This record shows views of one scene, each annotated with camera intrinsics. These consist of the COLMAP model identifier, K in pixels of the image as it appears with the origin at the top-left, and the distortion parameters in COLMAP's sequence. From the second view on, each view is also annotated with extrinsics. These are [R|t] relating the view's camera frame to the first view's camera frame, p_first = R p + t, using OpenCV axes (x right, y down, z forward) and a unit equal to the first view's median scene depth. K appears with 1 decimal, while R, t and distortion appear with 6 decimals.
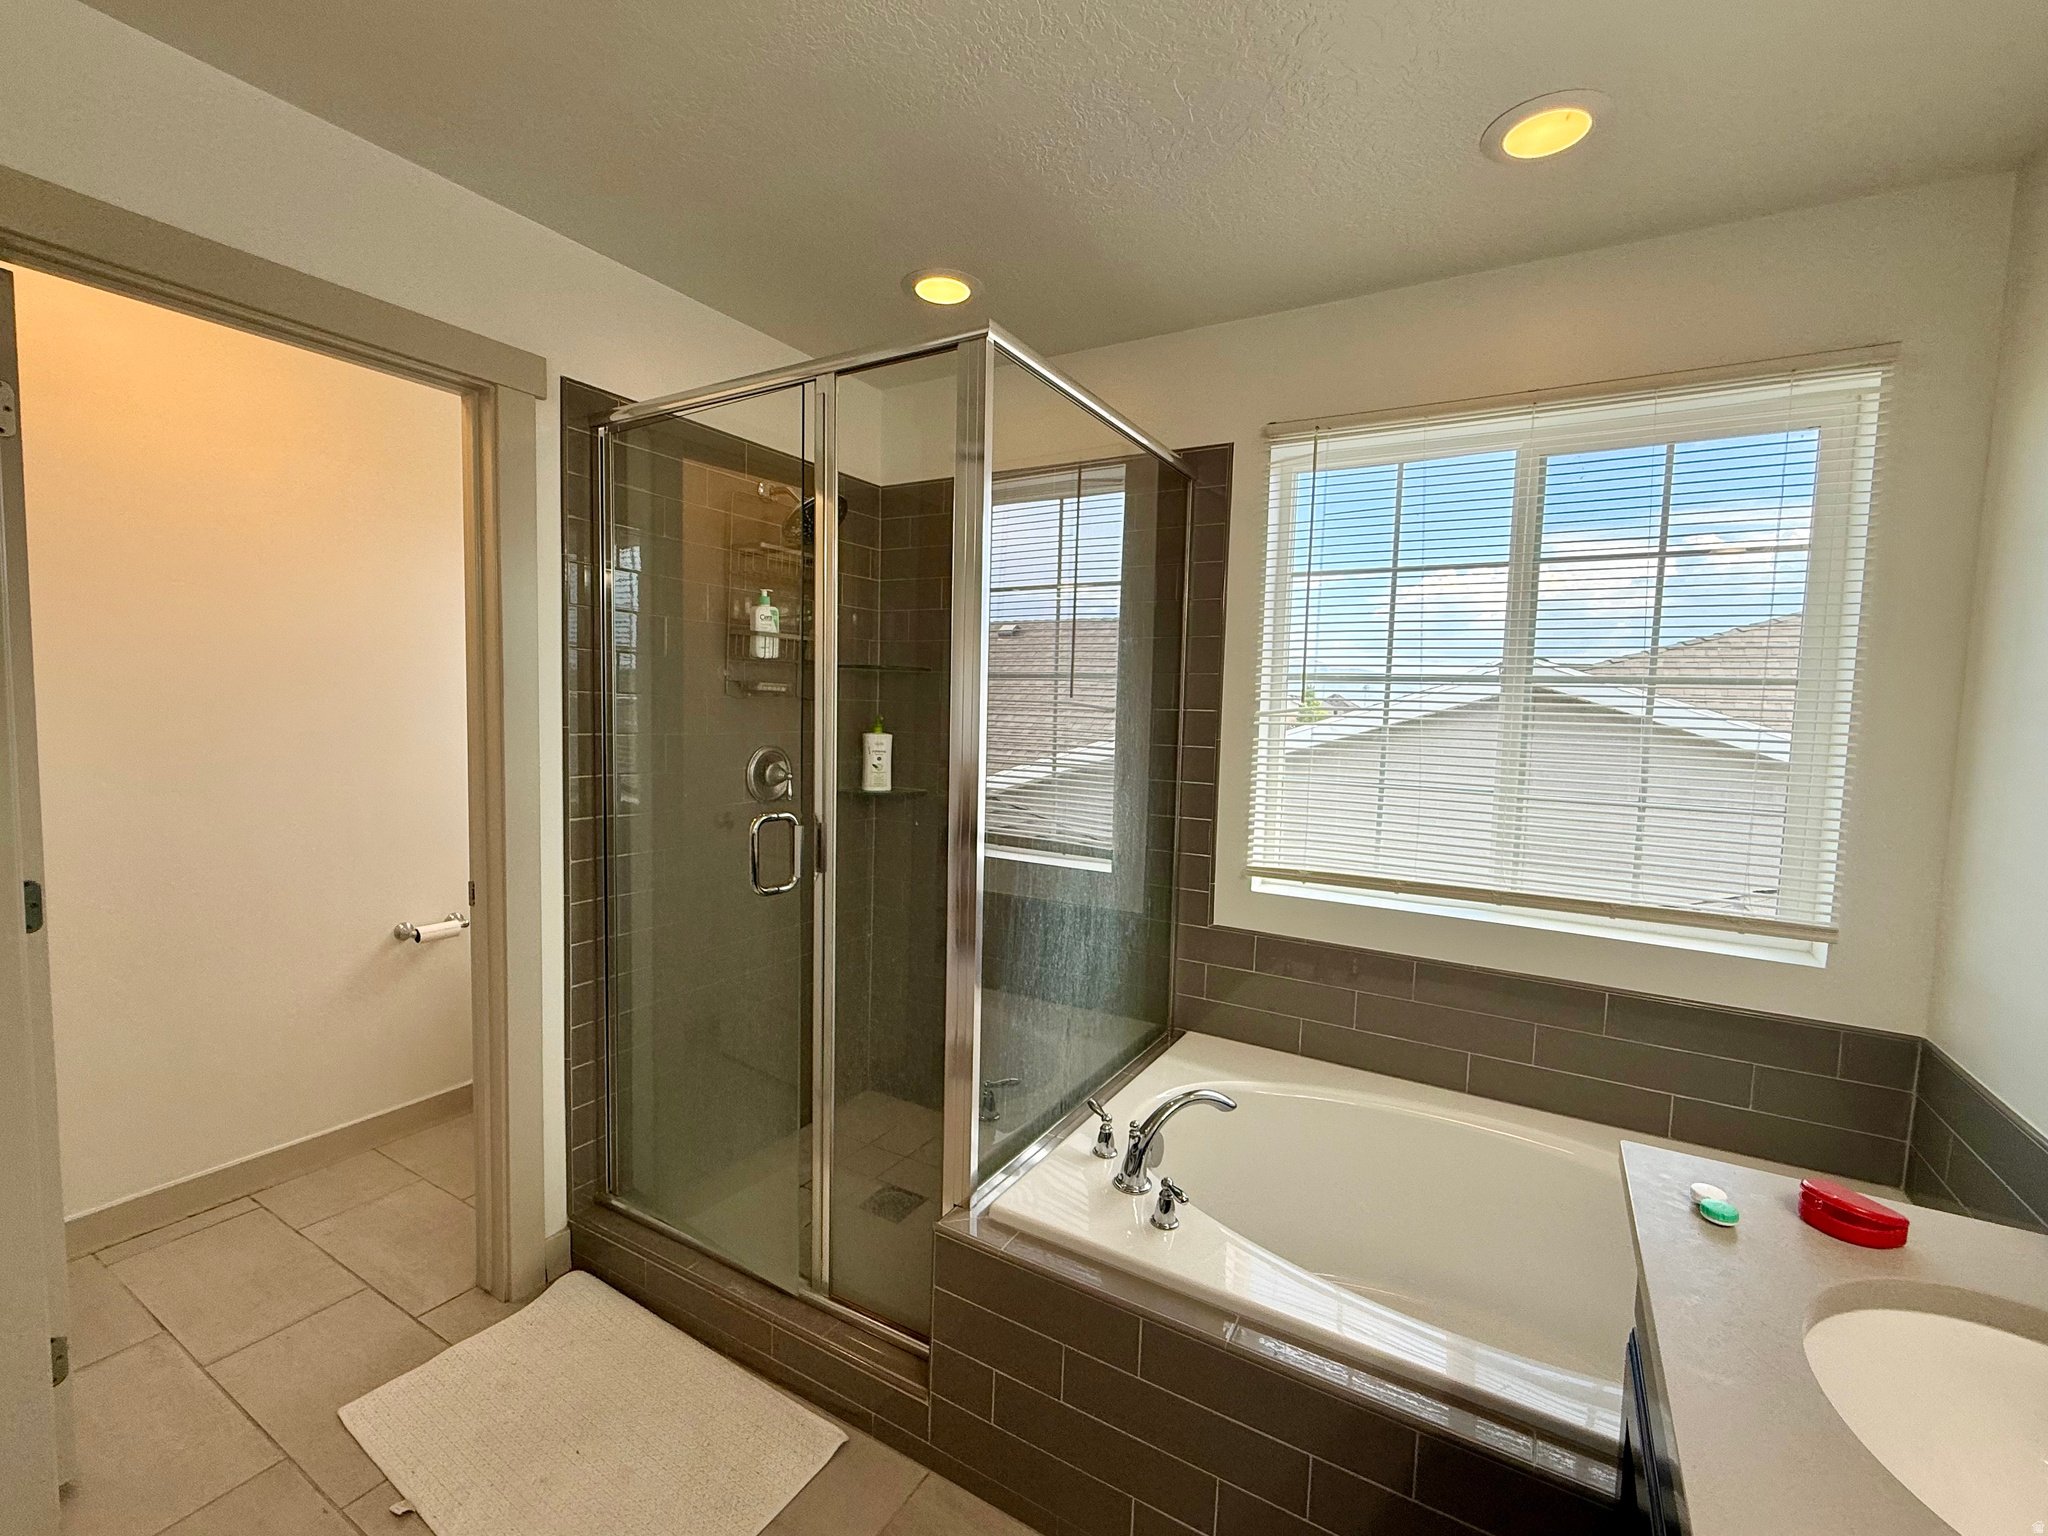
lens RADIAL K [[886.9, 0, 1020.2], [0, 886.9, 770.9], [0, 0, 1]] dist [-0.000112, -0.000143]
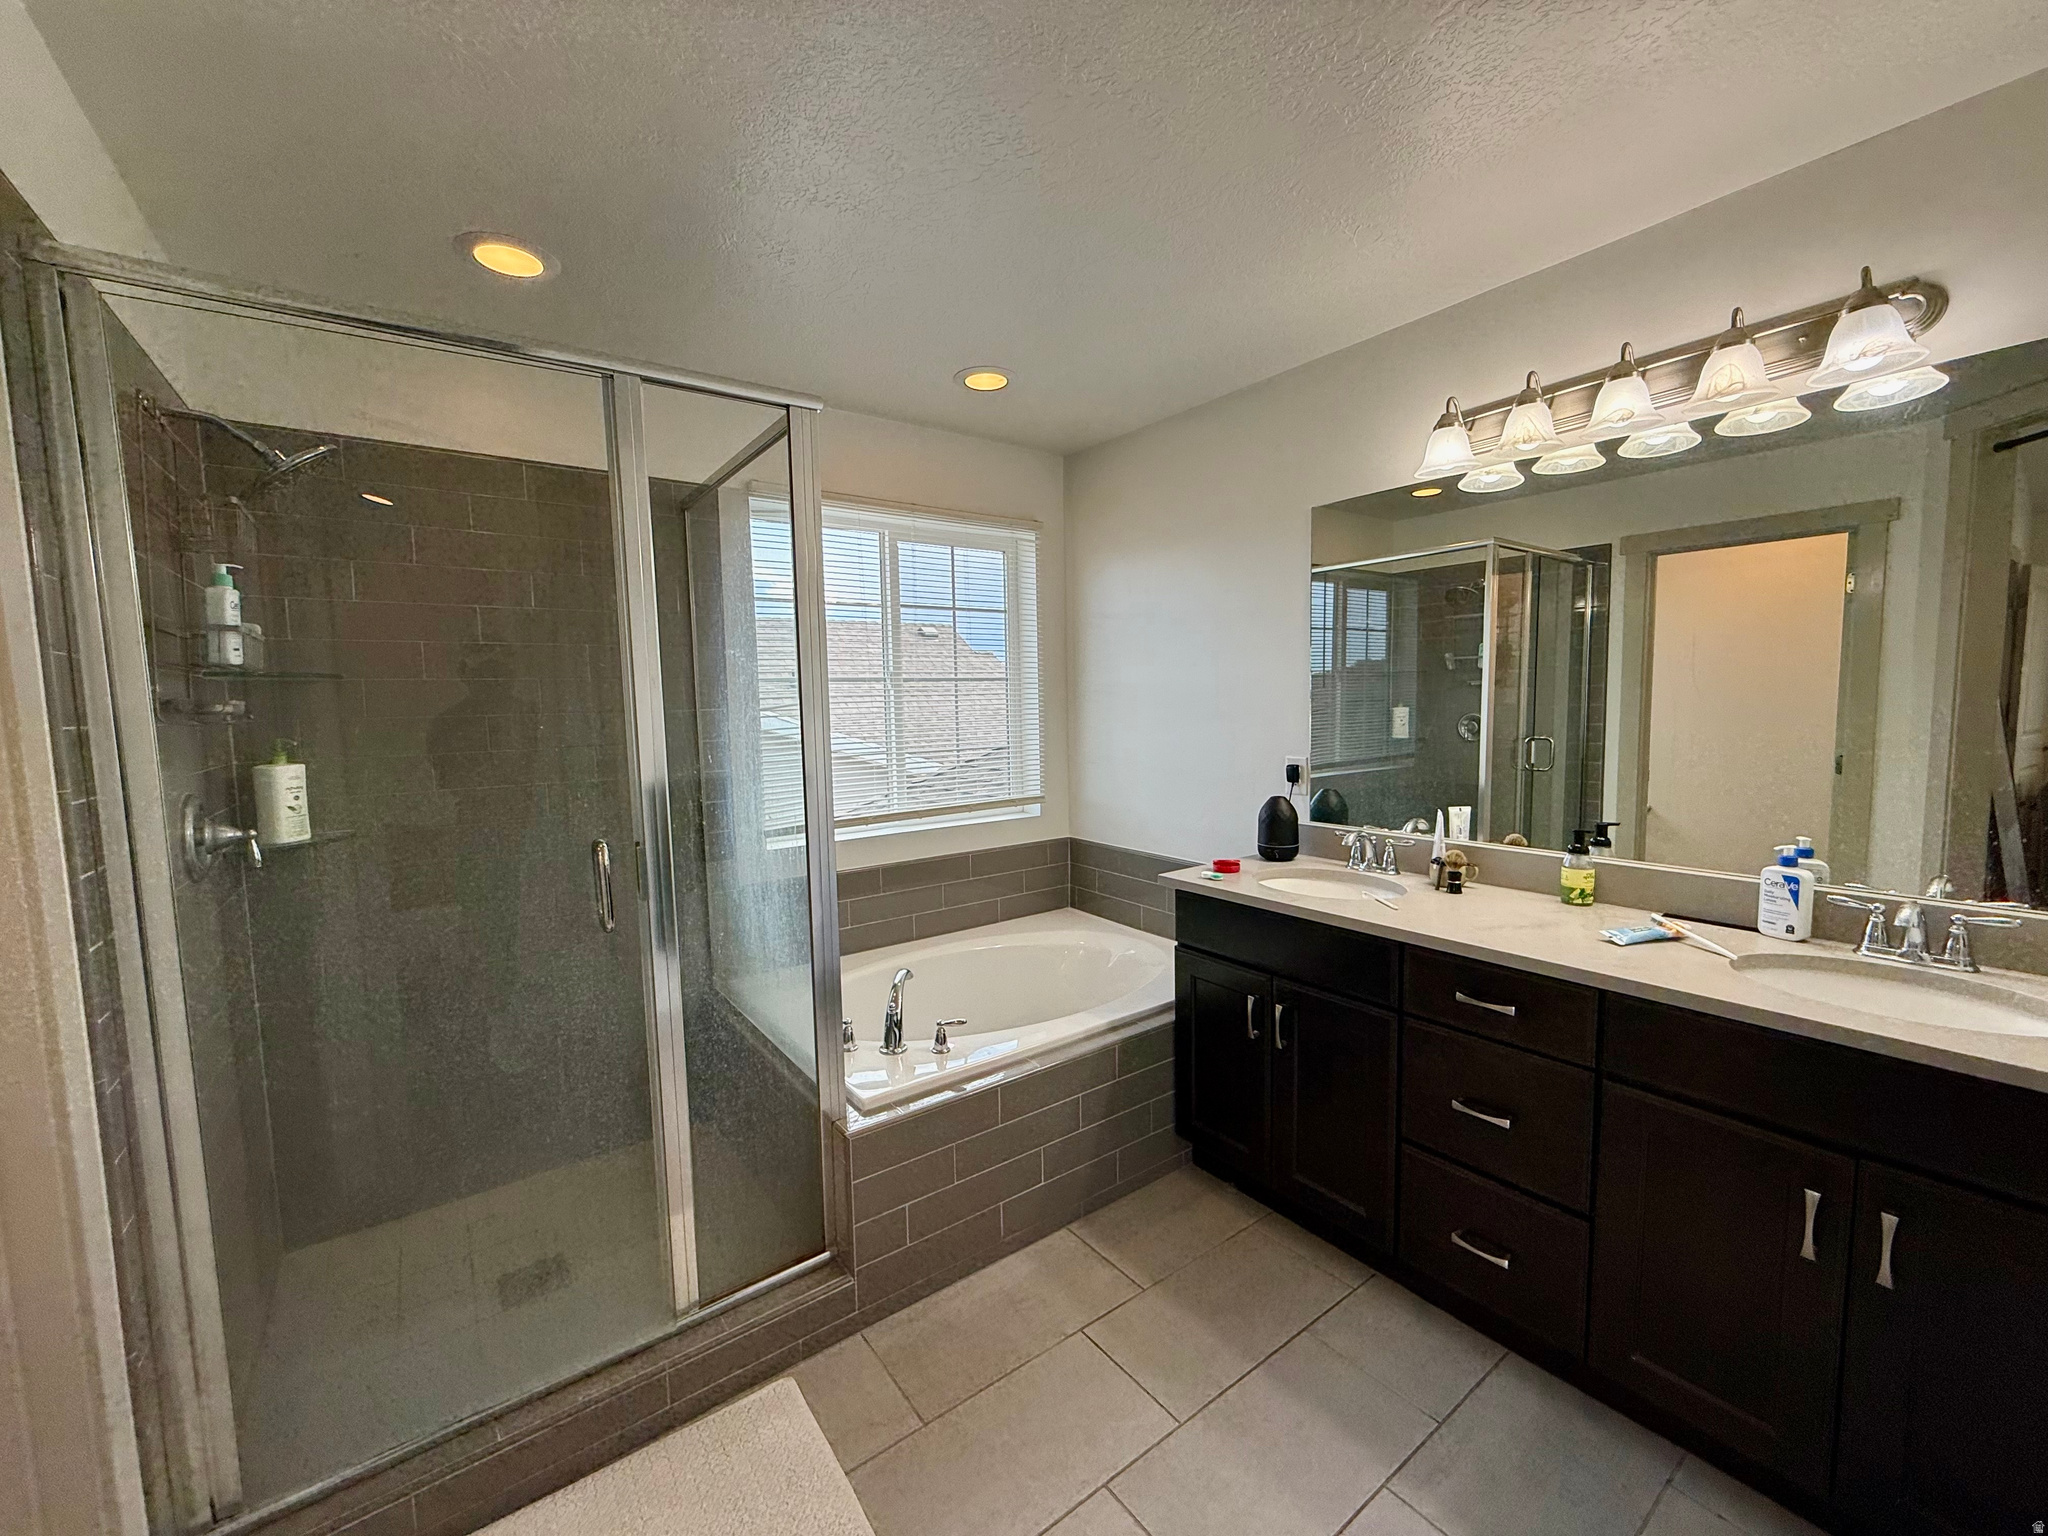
lens RADIAL K [[814.0, 0, 1022.8], [0, 814.0, 766.9], [0, 0, 1]] dist [0.001572, 0.000977]
pose [[0.390786, -0.113313, 0.913480, -0.764703], [0.103780, 0.991490, 0.078592, -0.042257], [-0.914612, 0.064088, 0.399221, 0.236765]]
